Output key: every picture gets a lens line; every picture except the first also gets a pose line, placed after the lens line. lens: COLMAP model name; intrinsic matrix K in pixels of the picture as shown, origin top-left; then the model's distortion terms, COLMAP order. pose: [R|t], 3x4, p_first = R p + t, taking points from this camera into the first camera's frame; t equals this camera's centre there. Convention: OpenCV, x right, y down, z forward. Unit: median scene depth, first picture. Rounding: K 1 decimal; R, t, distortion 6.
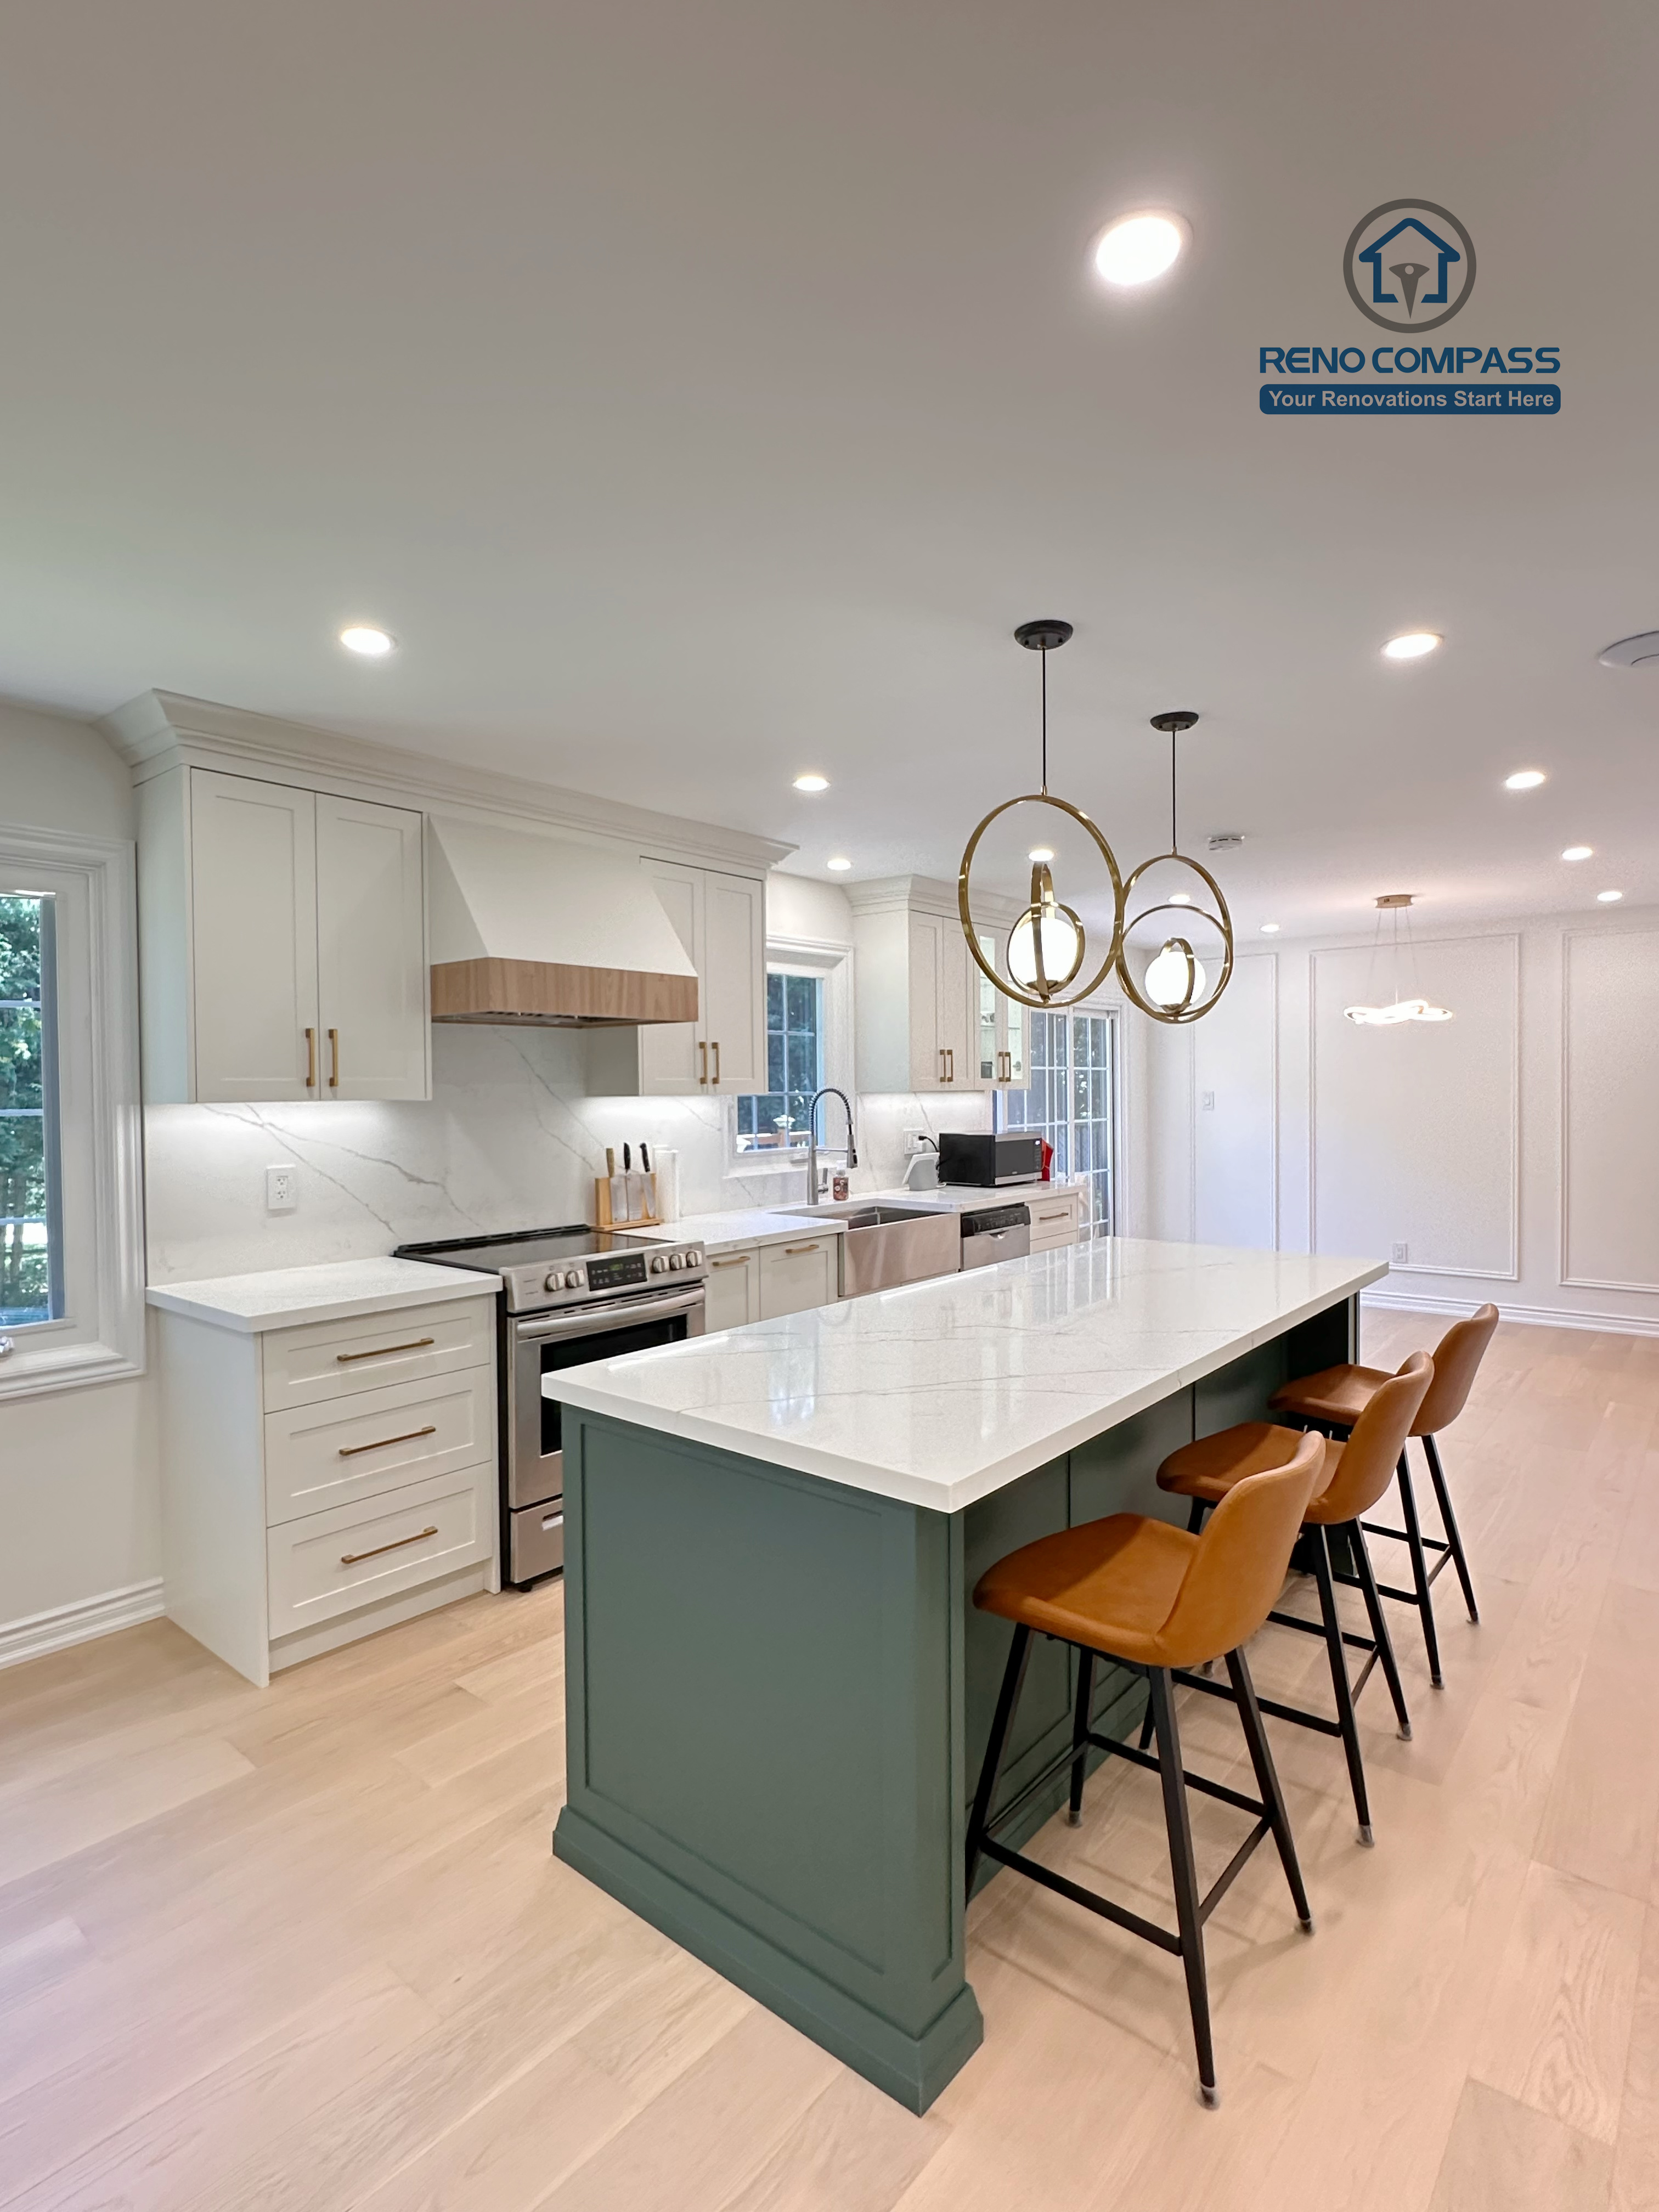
lens RADIAL K [[1110.7, 0, 823.2], [0, 1110.7, 1110.7], [0, 0, 1]] dist [-0.002497, -0.000134]
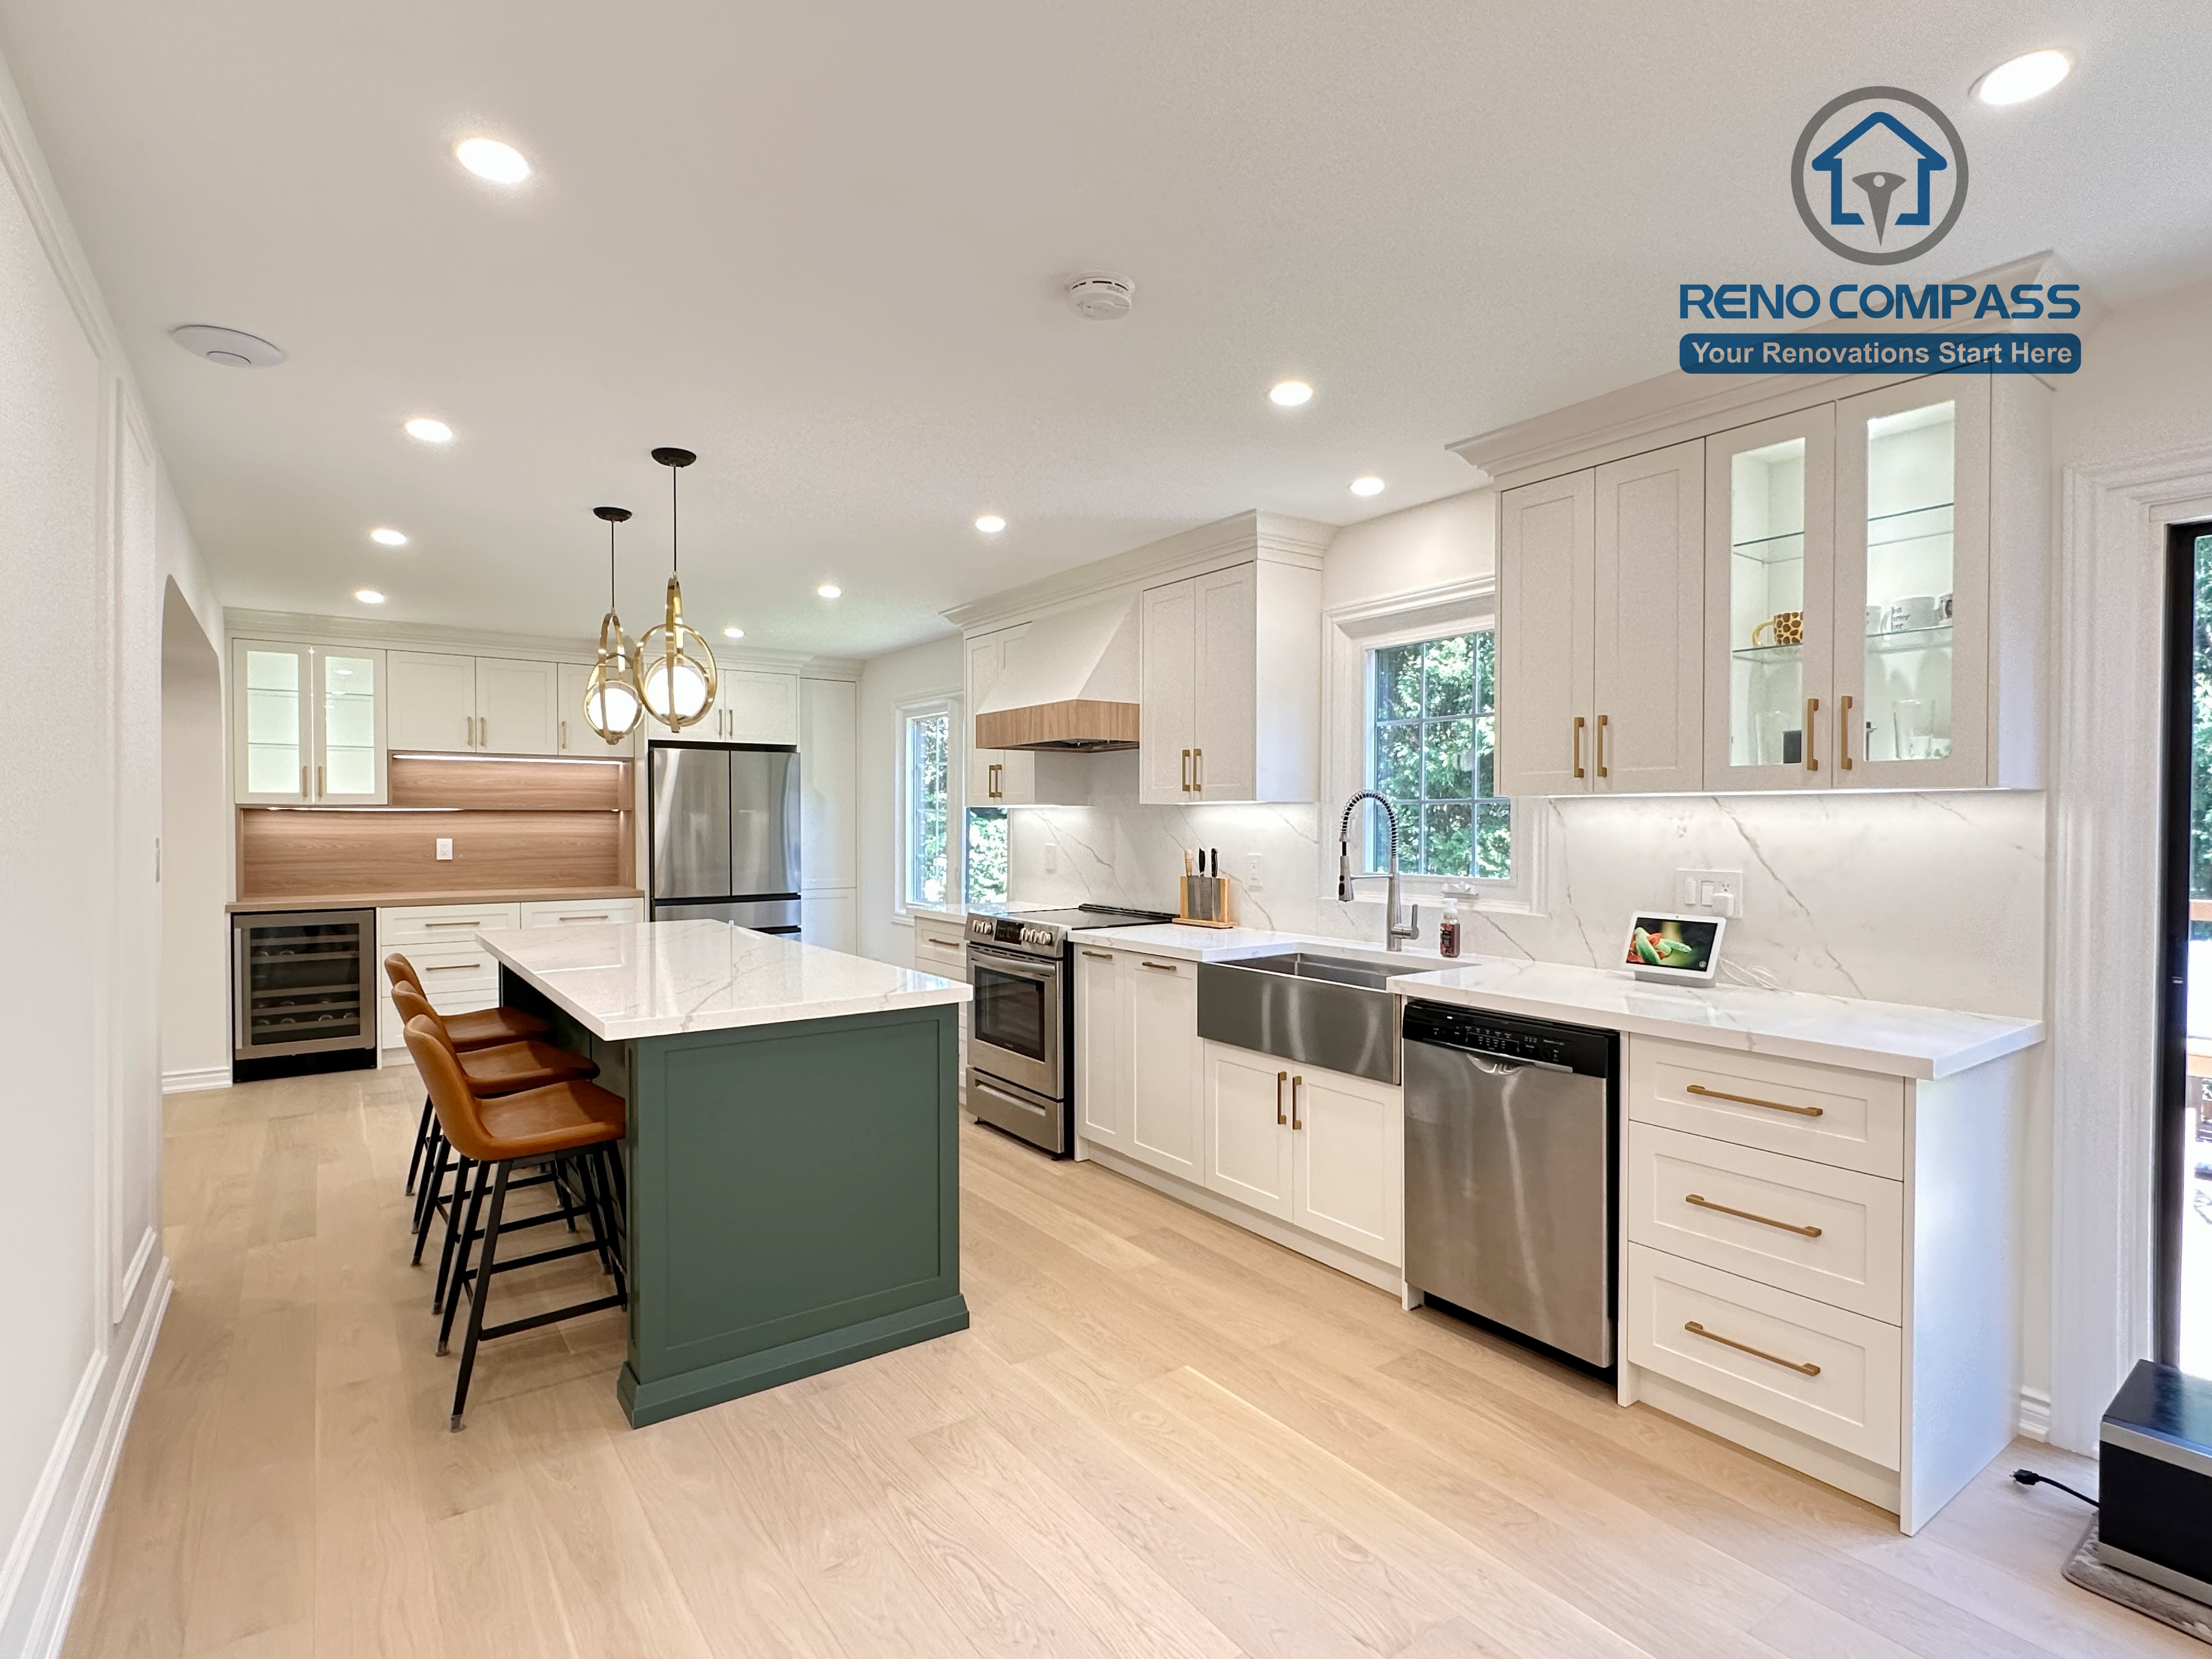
lens RADIAL K [[1109.2, 0, 1103.4], [0, 1109.2, 837.2], [0, 0, 1]] dist [-0.000569, -0.000174]
pose [[-0.254591, 0.023898, -0.966753, 0.945478], [-0.019748, 0.999358, 0.029904, -0.011430], [0.966847, 0.026705, -0.253956, 1.256687]]
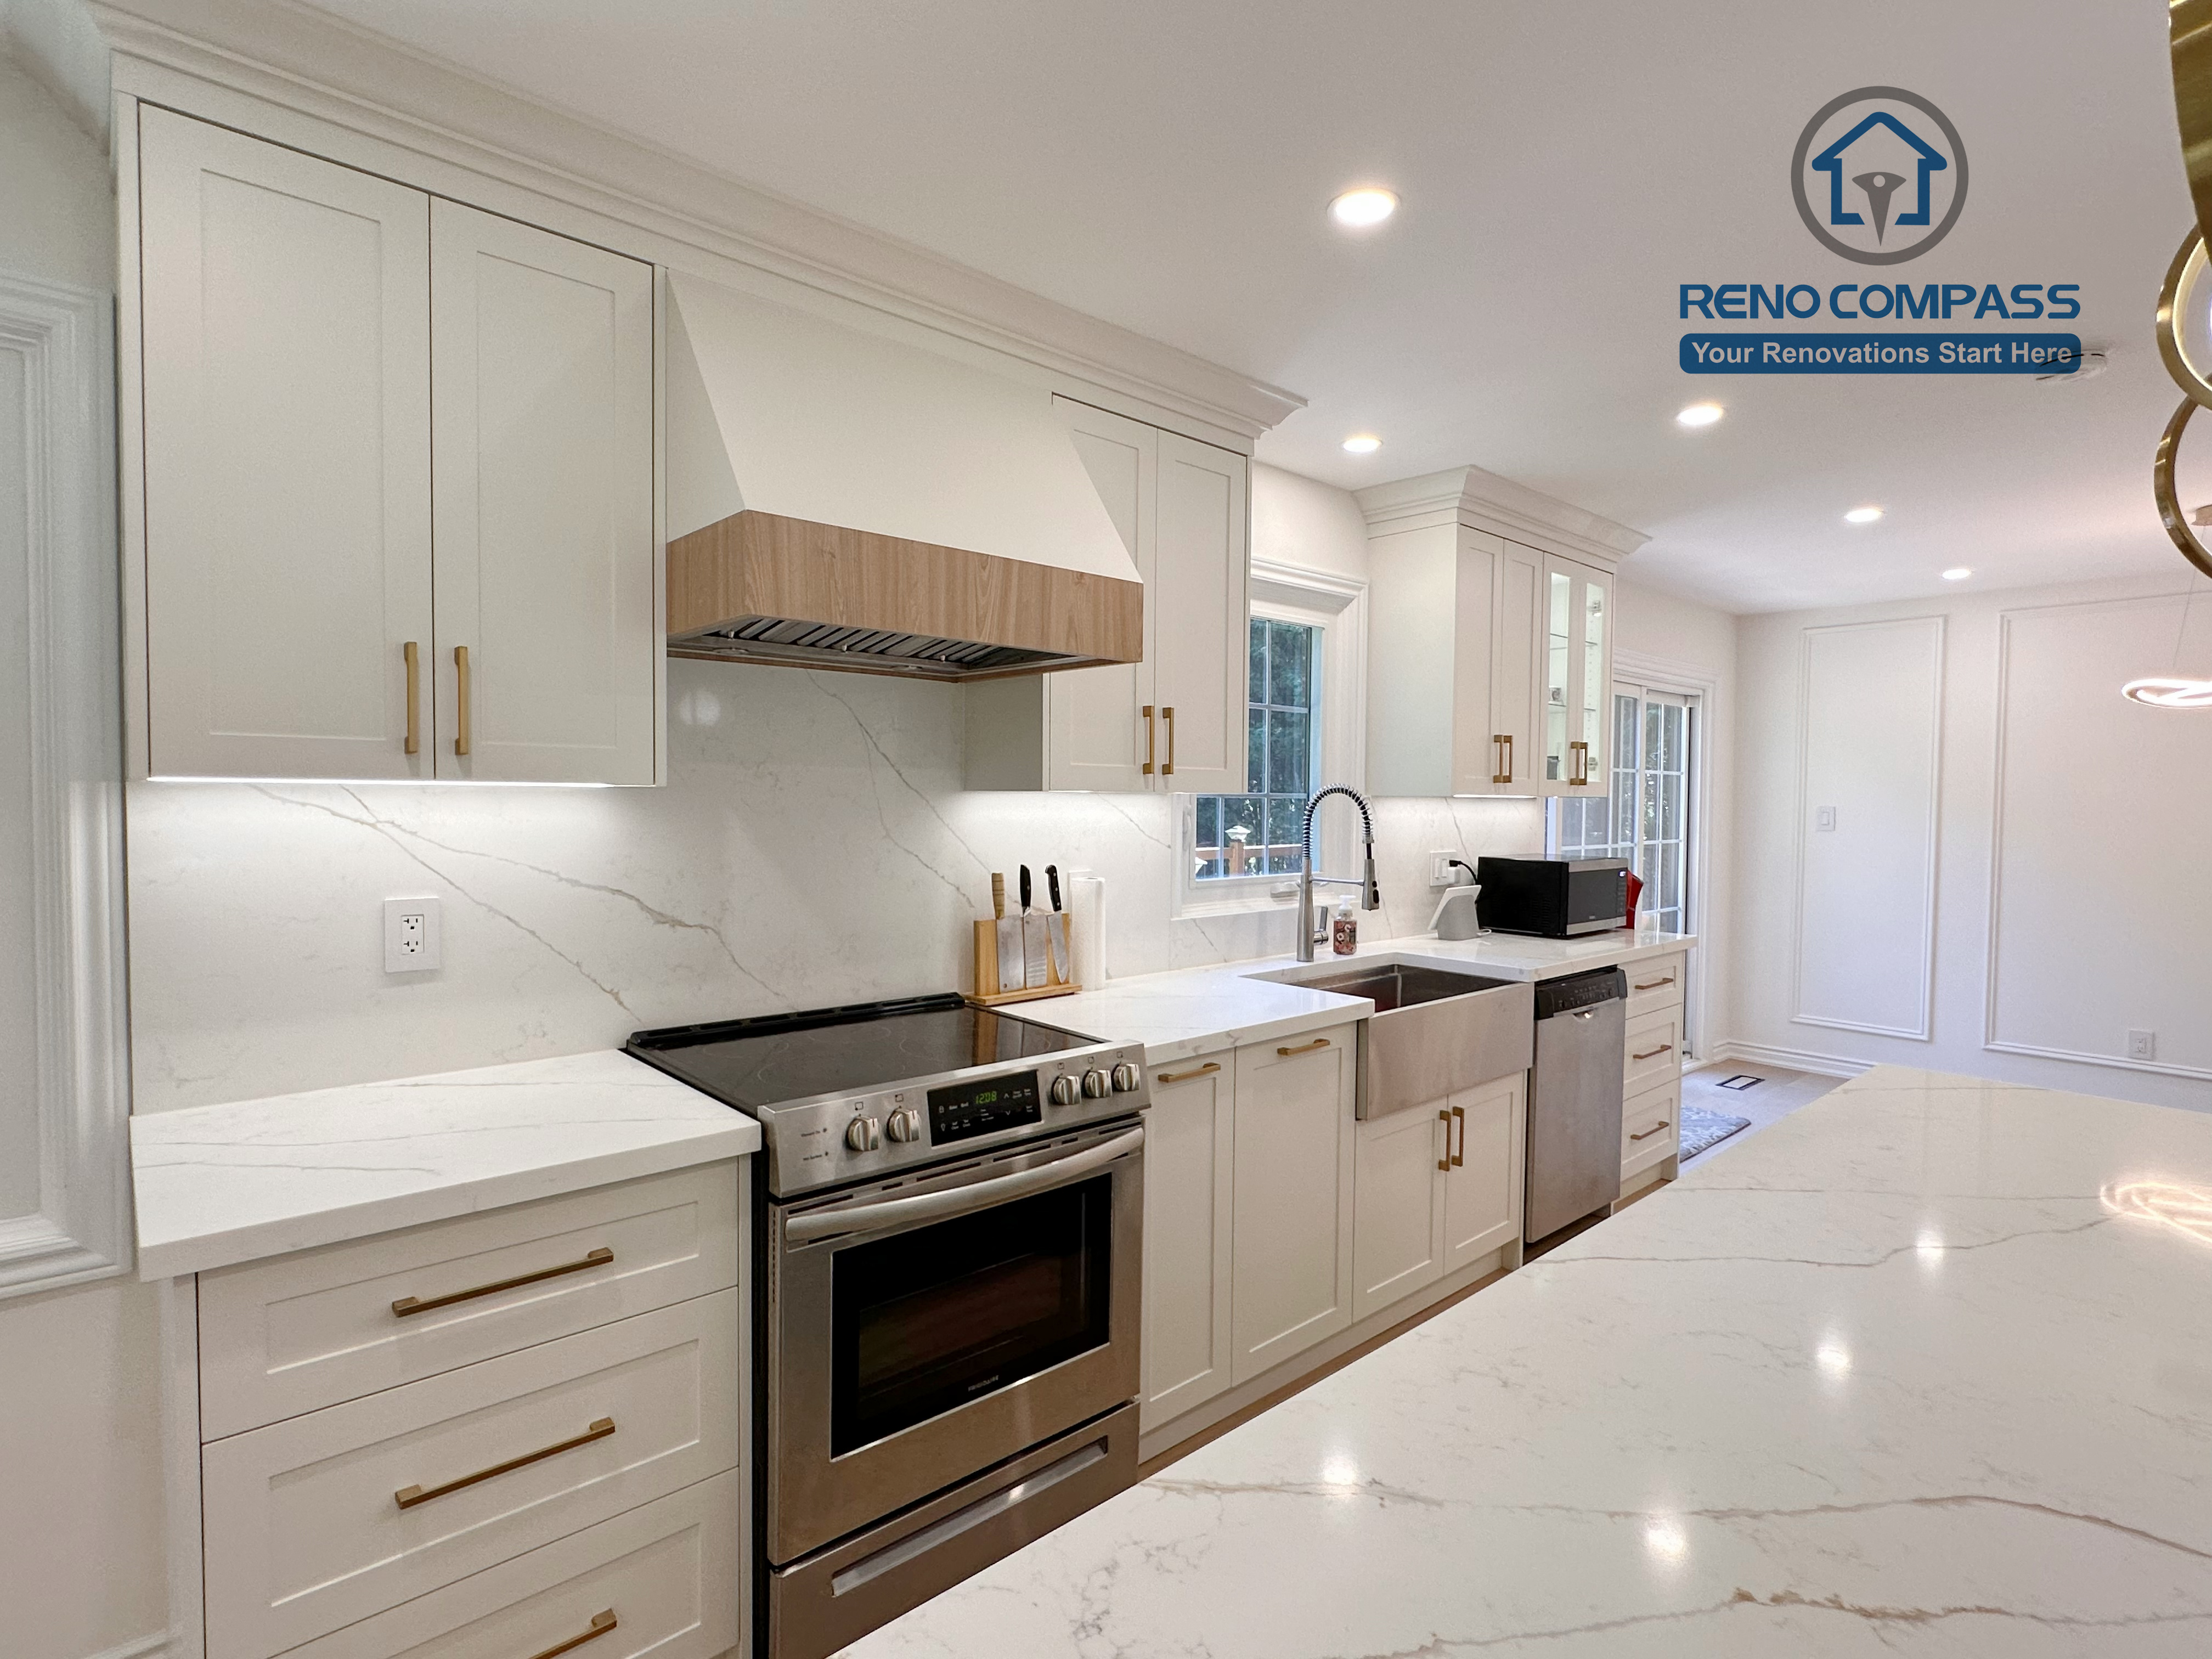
lens RADIAL K [[1110.7, 0, 1102.5], [0, 1110.7, 835.8], [0, 0, 1]] dist [-0.002497, -0.000134]
pose [[0.989619, 0.023828, -0.141728, -0.046839], [-0.021742, 0.999632, 0.016251, 0.001056], [0.142063, -0.013001, 0.989772, 0.403657]]
